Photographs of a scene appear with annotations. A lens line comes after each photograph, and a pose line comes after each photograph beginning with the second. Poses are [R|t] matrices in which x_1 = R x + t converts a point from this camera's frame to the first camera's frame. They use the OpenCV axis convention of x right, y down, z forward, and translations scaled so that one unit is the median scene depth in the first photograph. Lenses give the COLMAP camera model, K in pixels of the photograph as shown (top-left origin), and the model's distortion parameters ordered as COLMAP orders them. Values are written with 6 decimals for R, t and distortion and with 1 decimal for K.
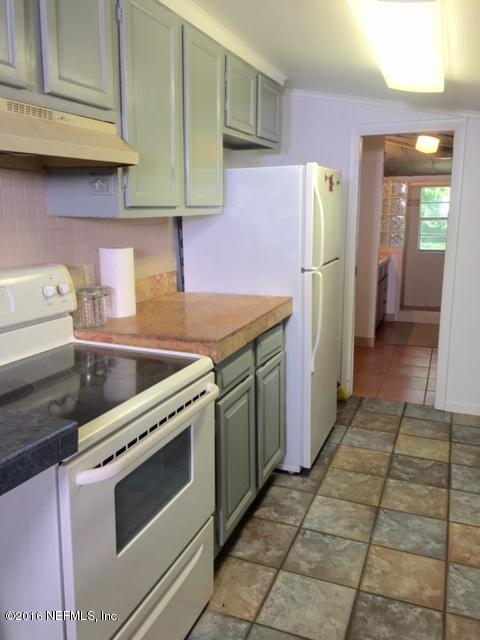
lens RADIAL K [[551.6, 0, 234.3], [0, 551.6, 320.3], [0, 0, 1]] dist [0.074160, -0.090761]
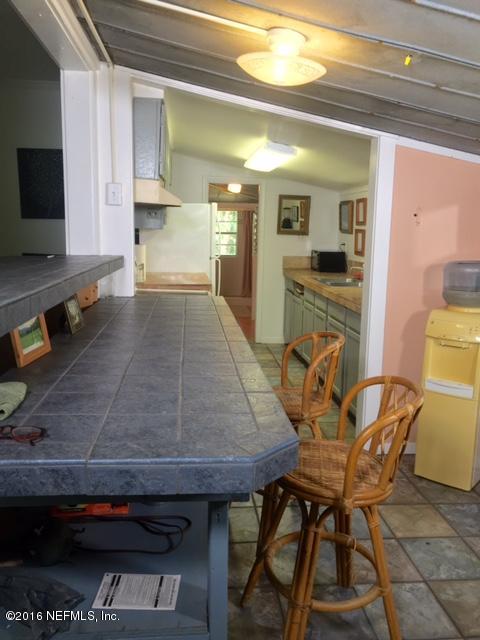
lens RADIAL K [[551.6, 0, 240.7], [0, 551.6, 318.4], [0, 0, 1]] dist [0.074160, -0.090761]
pose [[0.888097, -0.054708, 0.456389, -0.664004], [0.066048, 0.997777, -0.008919, 0.139951], [-0.454886, 0.038064, 0.889736, -0.731266]]
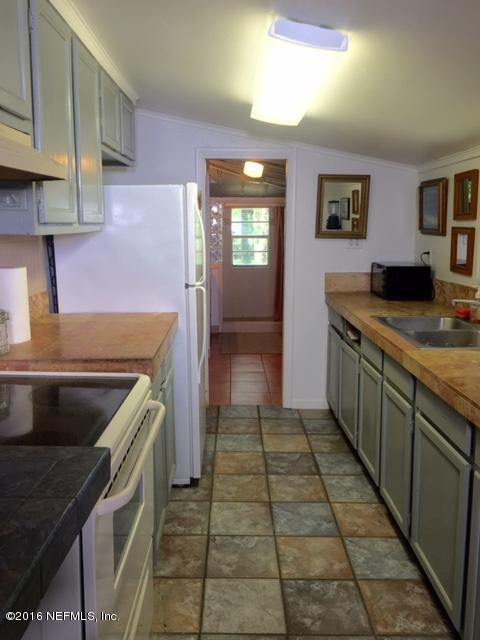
lens RADIAL K [[551.6, 0, 239.6], [0, 551.6, 322.2], [0, 0, 1]] dist [0.074160, -0.090761]
pose [[0.925656, -0.058459, 0.373824, -0.175036], [0.068683, 0.997539, -0.014075, -0.001599], [-0.372081, 0.038704, 0.927393, 0.009169]]
